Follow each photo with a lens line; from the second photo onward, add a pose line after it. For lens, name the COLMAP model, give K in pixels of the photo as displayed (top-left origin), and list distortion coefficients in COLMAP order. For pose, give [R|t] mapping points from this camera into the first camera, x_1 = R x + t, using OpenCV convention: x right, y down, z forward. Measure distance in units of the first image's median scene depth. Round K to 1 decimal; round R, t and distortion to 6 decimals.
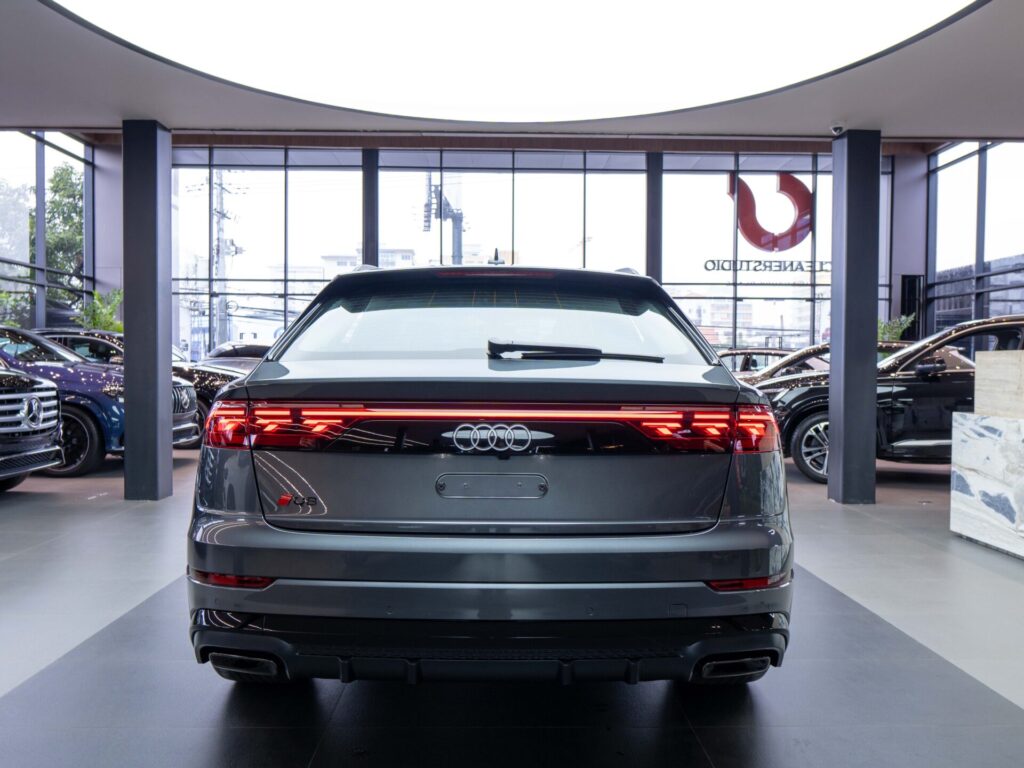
lens RADIAL K [[793.8, 0, 505.6], [0, 793.8, 386.3], [0, 0, 1]] dist [0.000989, 0.004845]
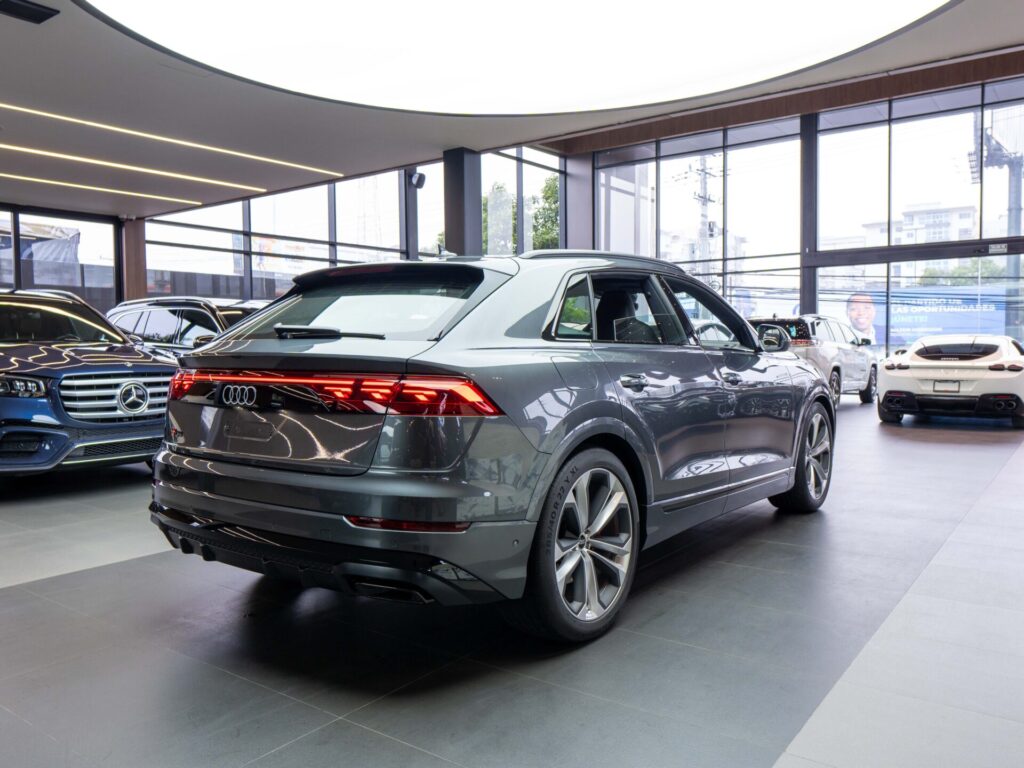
lens RADIAL K [[793.8, 0, 505.6], [0, 793.8, 386.3], [0, 0, 1]] dist [0.000989, 0.004845]
pose [[0.784484, 0.022084, -0.619755, 0.145111], [-0.004571, 0.999545, 0.029831, 0.000651], [0.620132, -0.020569, 0.784228, 0.021910]]
